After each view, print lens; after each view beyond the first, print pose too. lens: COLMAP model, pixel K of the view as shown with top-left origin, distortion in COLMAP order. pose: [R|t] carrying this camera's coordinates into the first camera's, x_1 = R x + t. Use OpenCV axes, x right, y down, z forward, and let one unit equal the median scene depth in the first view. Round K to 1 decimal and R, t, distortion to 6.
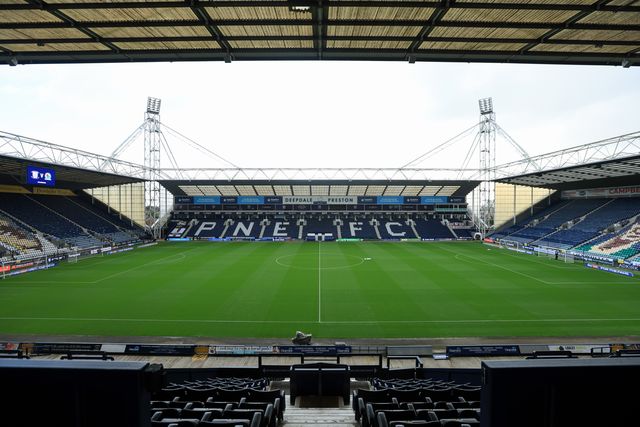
lens RADIAL K [[296.6, 0, 319.5], [0, 296.6, 203.5], [0, 0, 1]] dist [-0.021484, 0.000141]
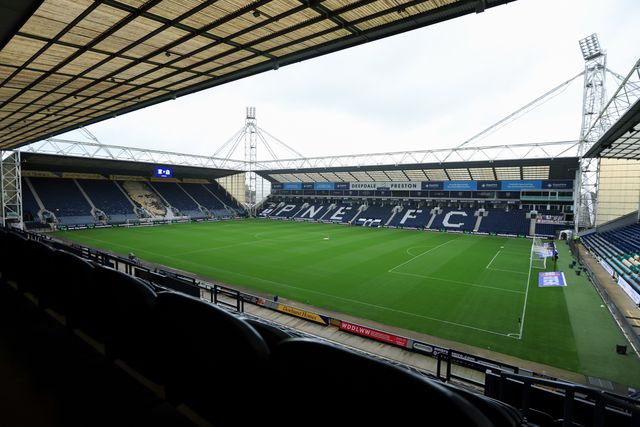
lens RADIAL K [[319.8, 0, 309.3], [0, 319.8, 210.3], [0, 0, 1]] dist [-0.002192, 0.000468]
pose [[0.813857, 0.040280, -0.579668, 0.429430], [-0.002920, 0.997865, 0.065240, 0.000610], [0.581058, -0.051403, 0.812237, -0.004021]]
